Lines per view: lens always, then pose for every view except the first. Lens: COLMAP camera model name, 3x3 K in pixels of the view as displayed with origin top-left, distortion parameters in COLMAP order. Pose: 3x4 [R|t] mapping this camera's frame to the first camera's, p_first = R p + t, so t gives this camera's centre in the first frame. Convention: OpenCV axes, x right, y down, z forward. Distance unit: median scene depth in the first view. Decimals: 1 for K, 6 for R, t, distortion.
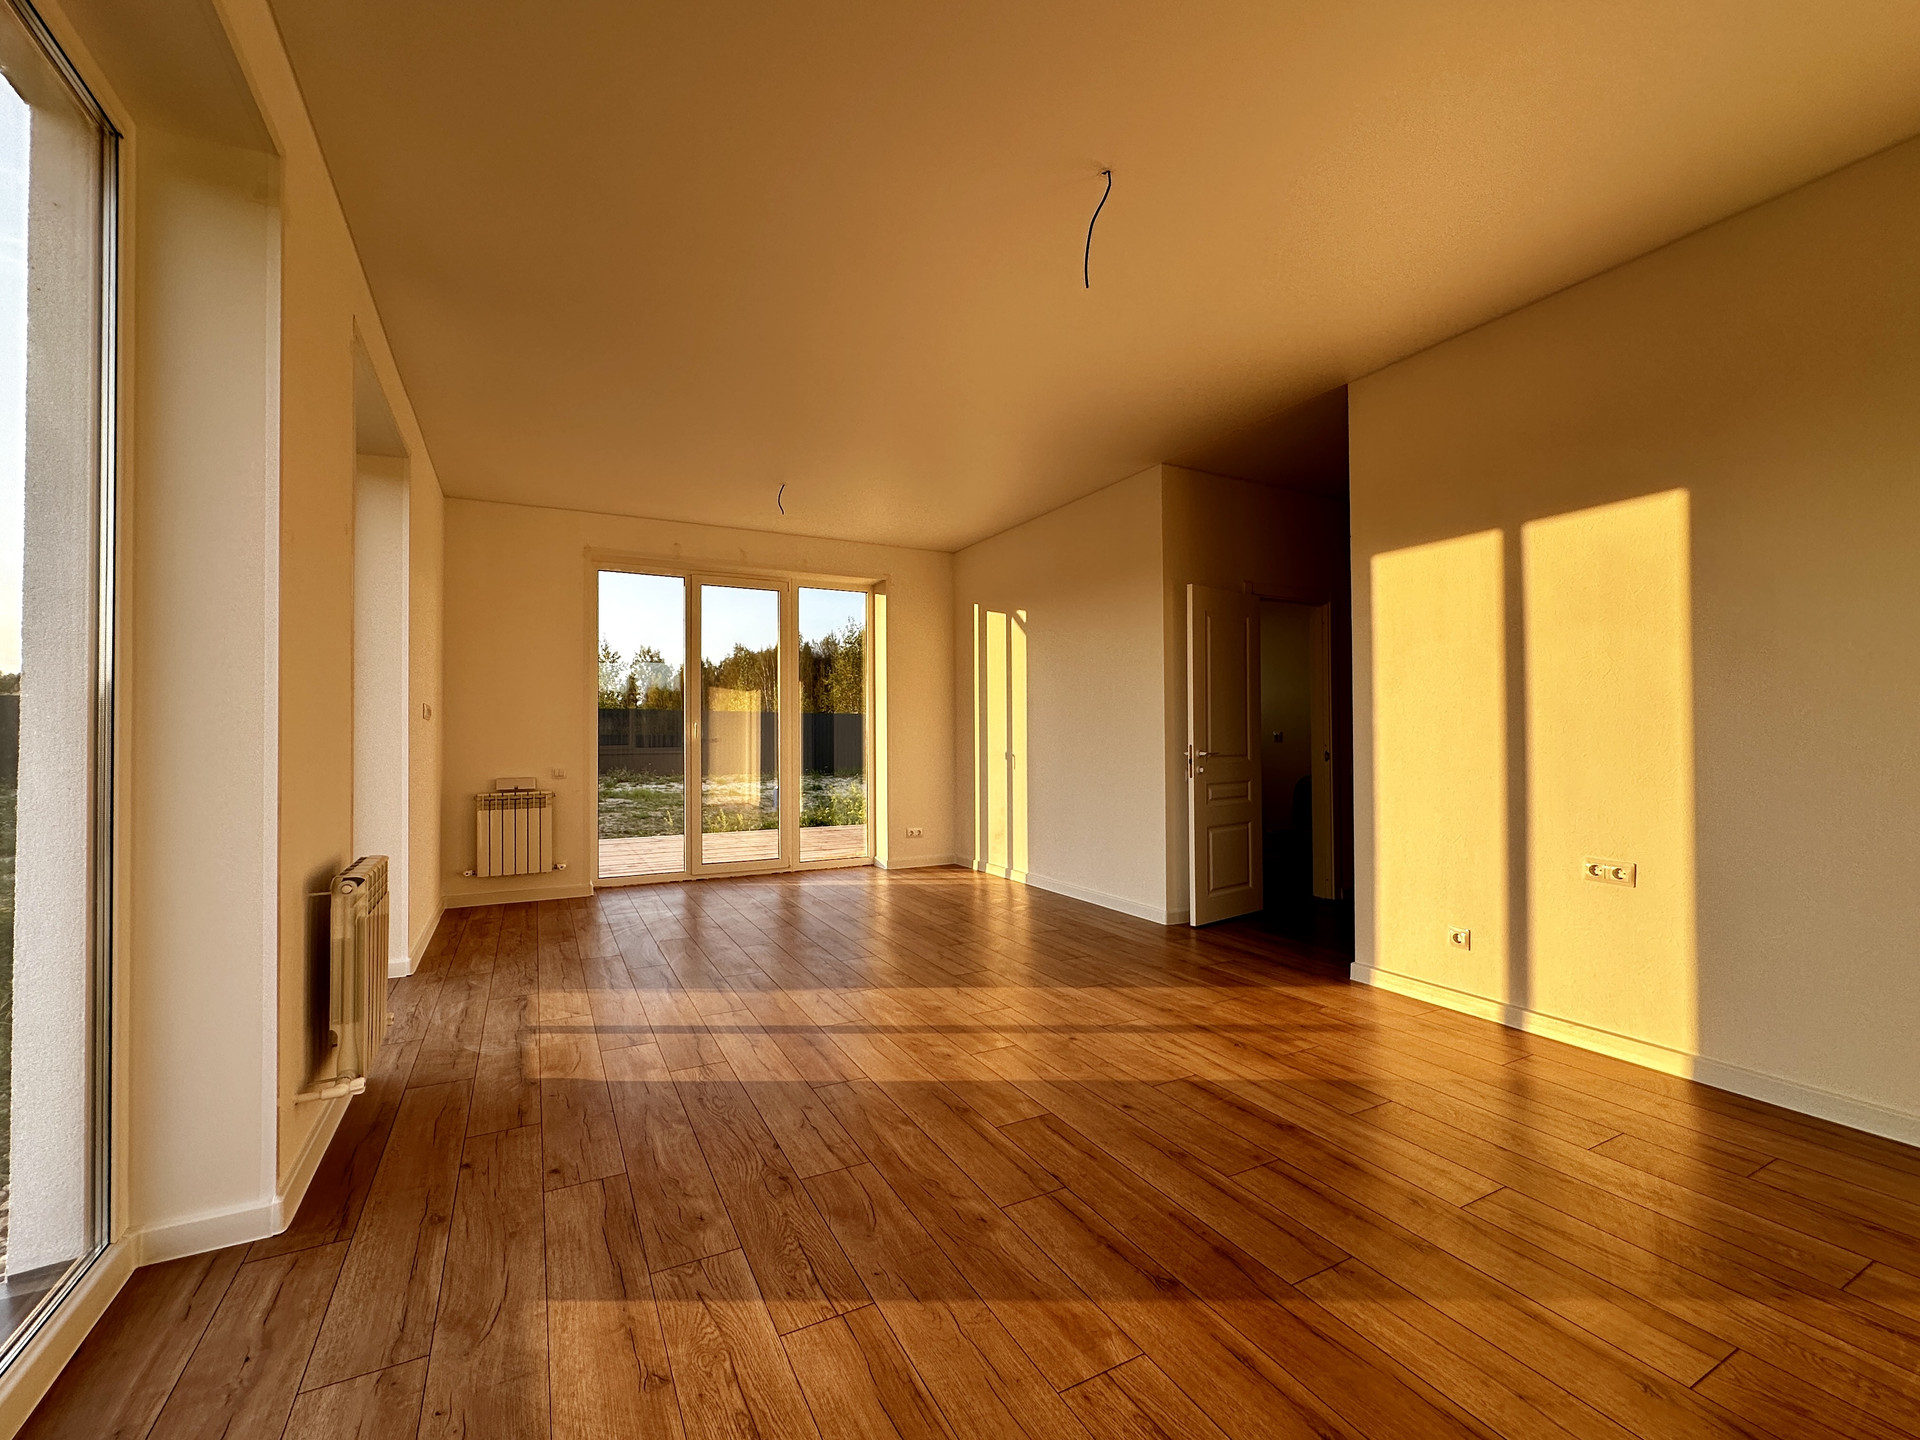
lens RADIAL K [[817.5, 0, 960.0], [0, 817.5, 720.0], [0, 0, 1]] dist [-0.002187, -0.000225]
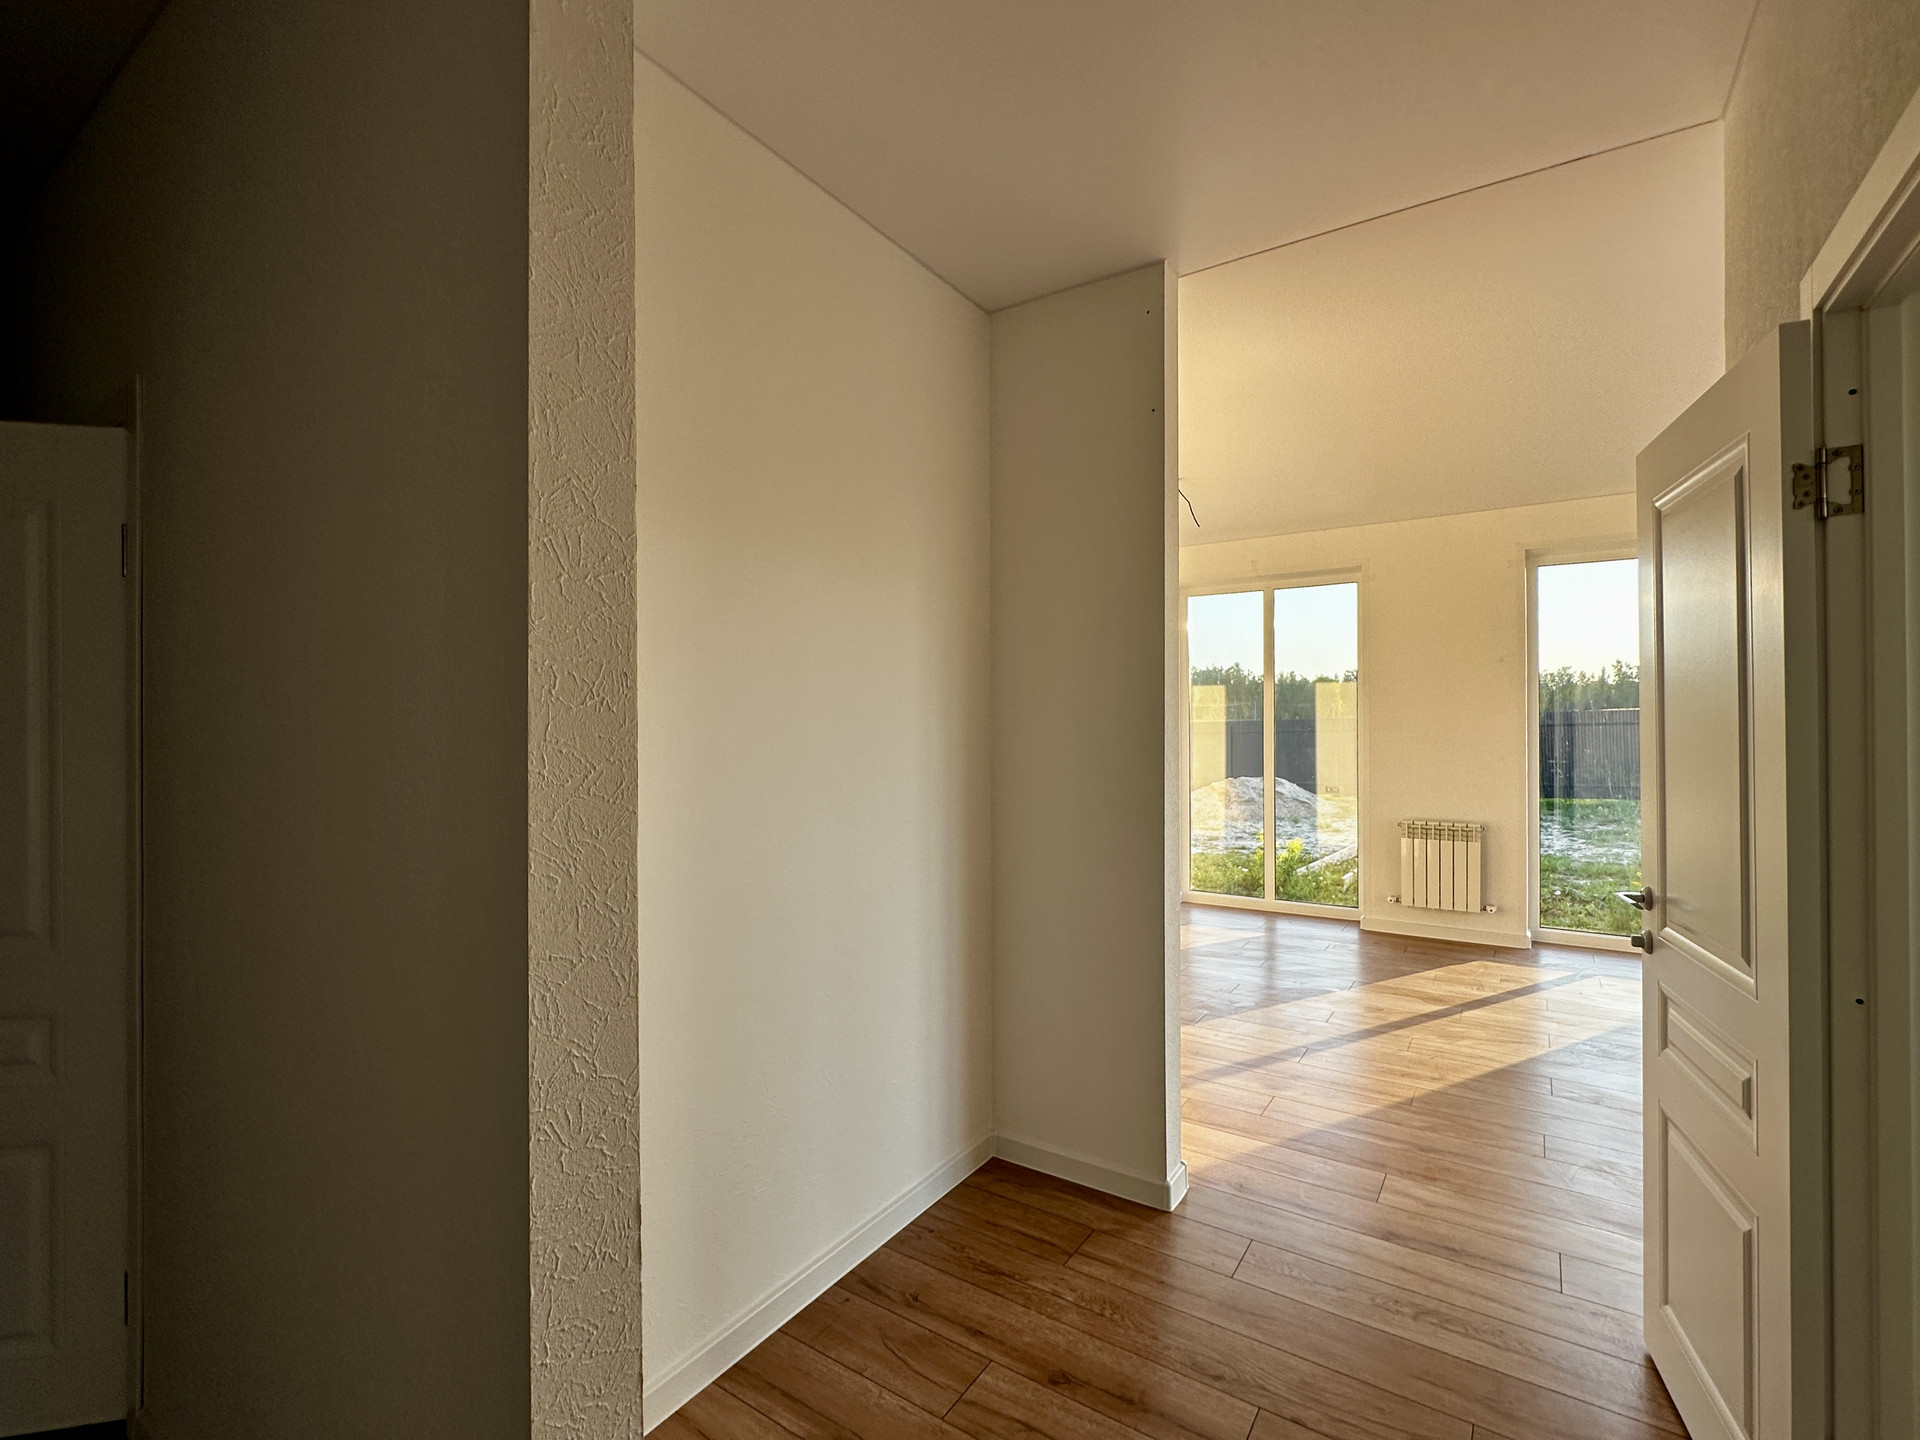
lens RADIAL K [[860.2, 0, 959.7], [0, 860.2, 722.8], [0, 0, 1]] dist [-0.001768, 0.000464]
pose [[-0.878614, 0.008442, -0.477457, 1.348803], [0.017955, 0.999721, -0.015363, -0.069429], [0.477194, -0.022071, -0.878521, 2.129760]]
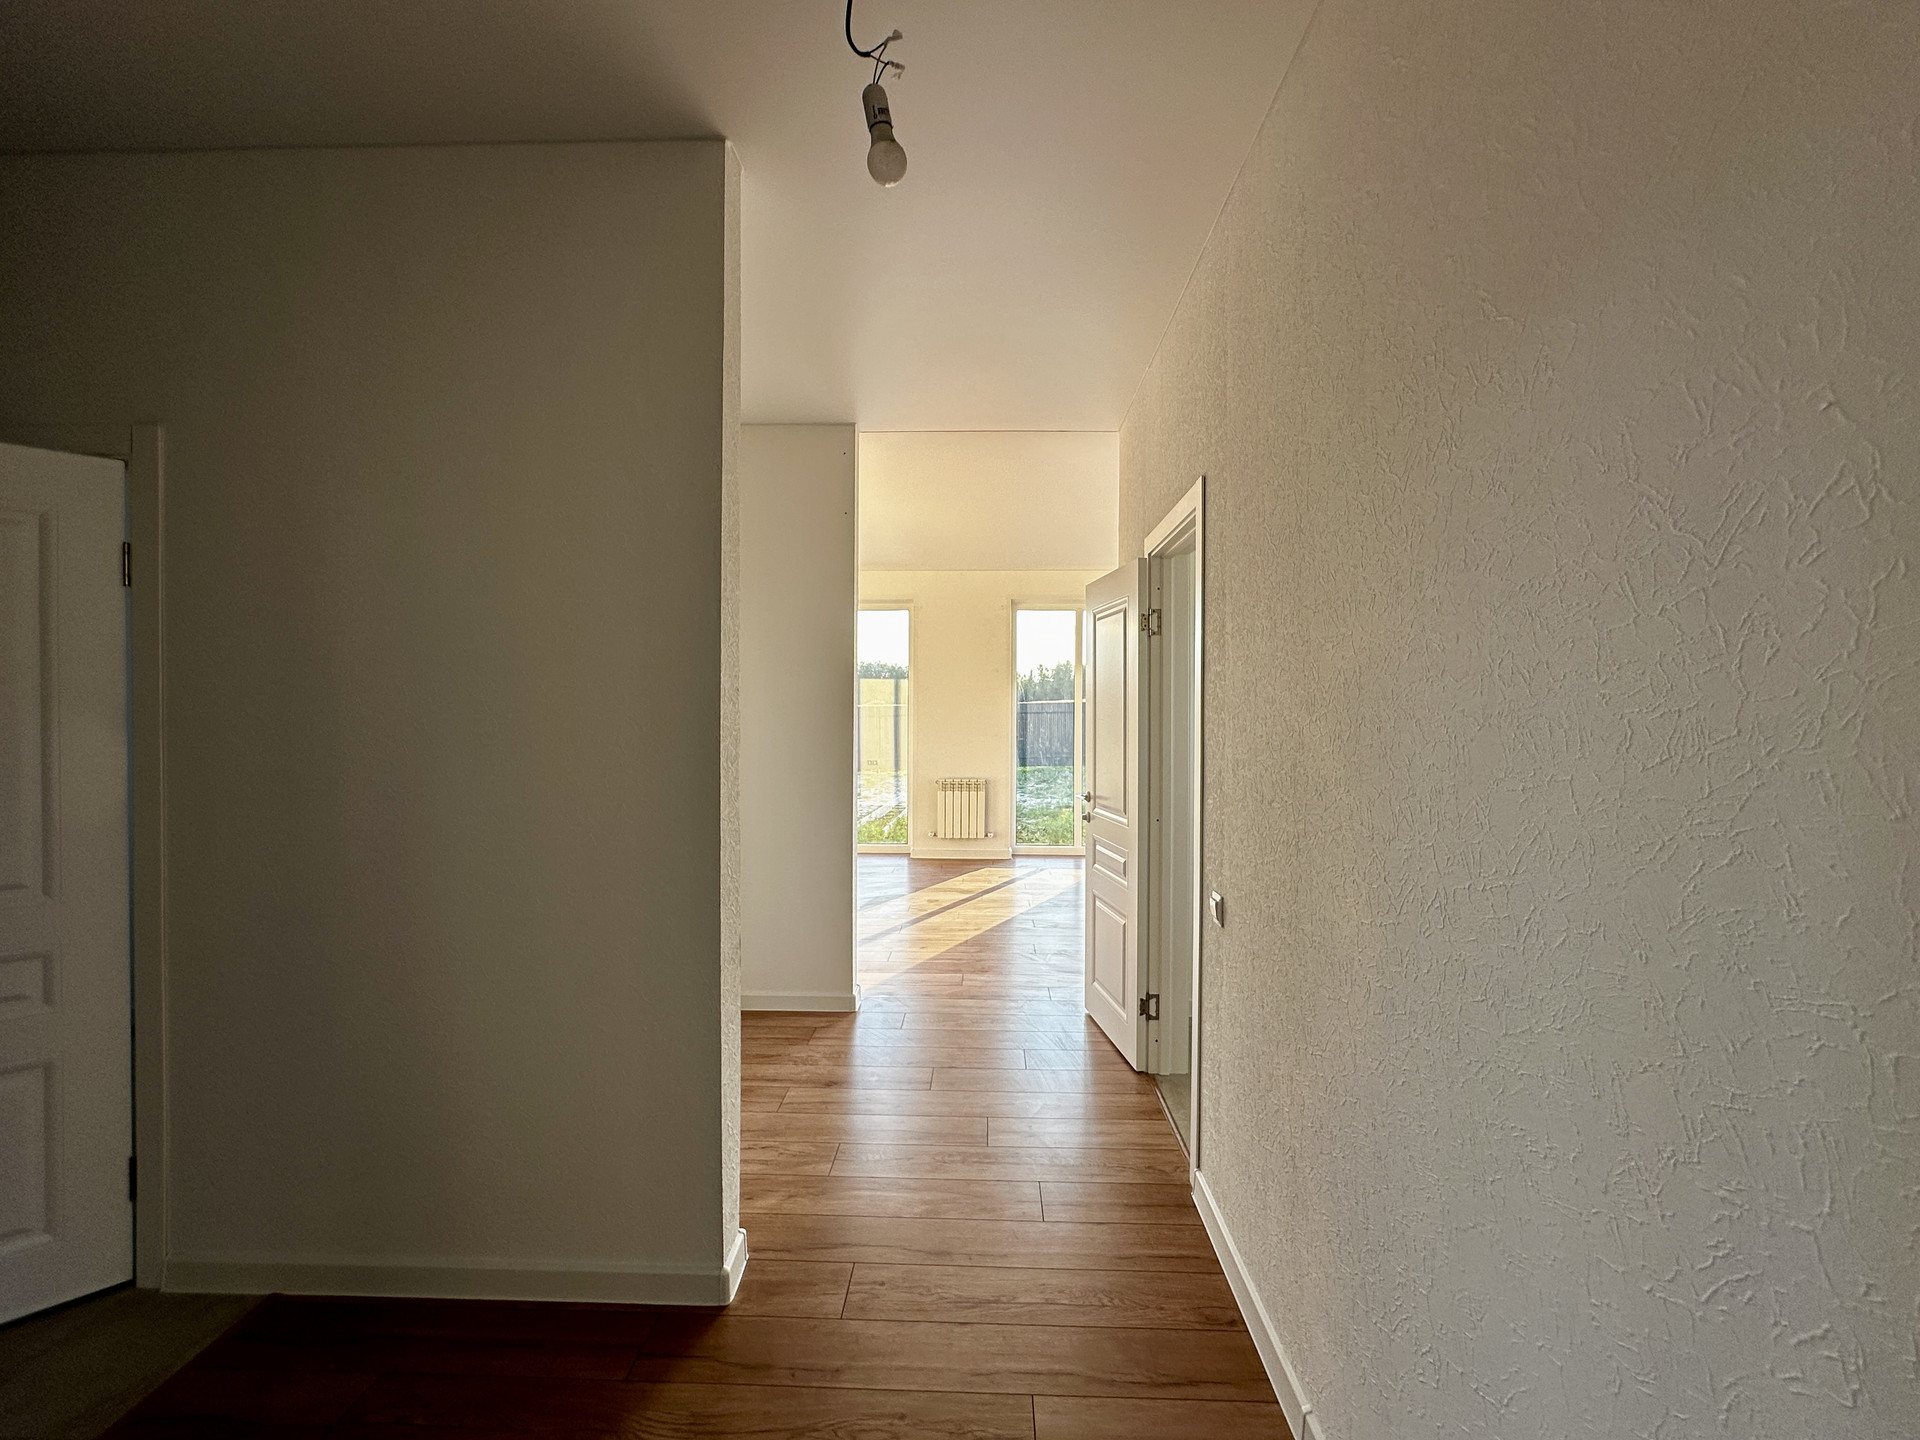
lens RADIAL K [[817.5, 0, 960.0], [0, 817.5, 720.0], [0, 0, 1]] dist [-0.002187, -0.000225]
pose [[-0.493978, 0.013845, -0.869364, 1.856963], [0.014718, 0.999863, 0.007560, -0.073130], [0.869350, -0.009061, -0.494114, 2.284213]]
